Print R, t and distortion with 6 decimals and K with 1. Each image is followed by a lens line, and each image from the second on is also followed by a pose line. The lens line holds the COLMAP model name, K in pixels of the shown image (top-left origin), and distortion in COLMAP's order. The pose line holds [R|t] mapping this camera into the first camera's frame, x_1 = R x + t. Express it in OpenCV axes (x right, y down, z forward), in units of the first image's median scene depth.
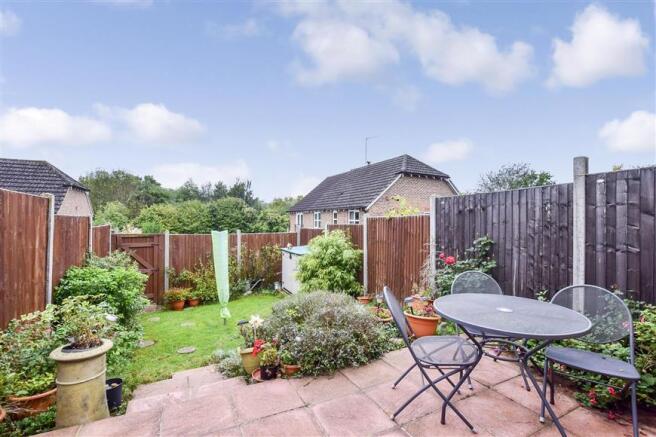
lens RADIAL K [[284.2, 0, 320.2], [0, 284.2, 218.4], [0, 0, 1]] dist [-0.019629, 0.000154]
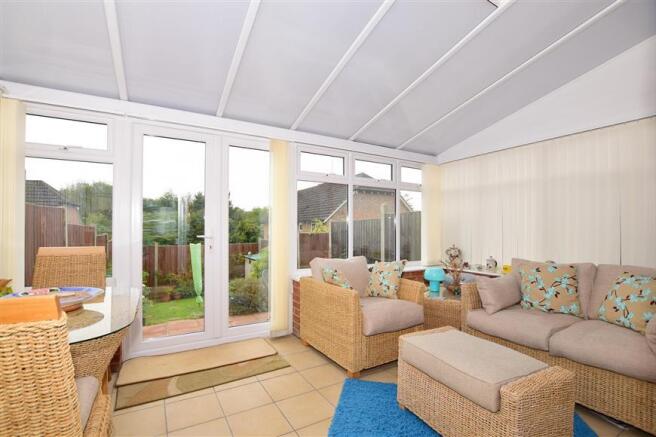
lens RADIAL K [[290.8, 0, 313.3], [0, 290.8, 221.7], [0, 0, 1]] dist [-0.027084, -0.000061]
pose [[0.999444, -0.008962, 0.032106, 0.153790], [0.009447, 0.999843, -0.015002, -0.030175], [-0.031966, 0.015297, 0.999372, -0.382744]]
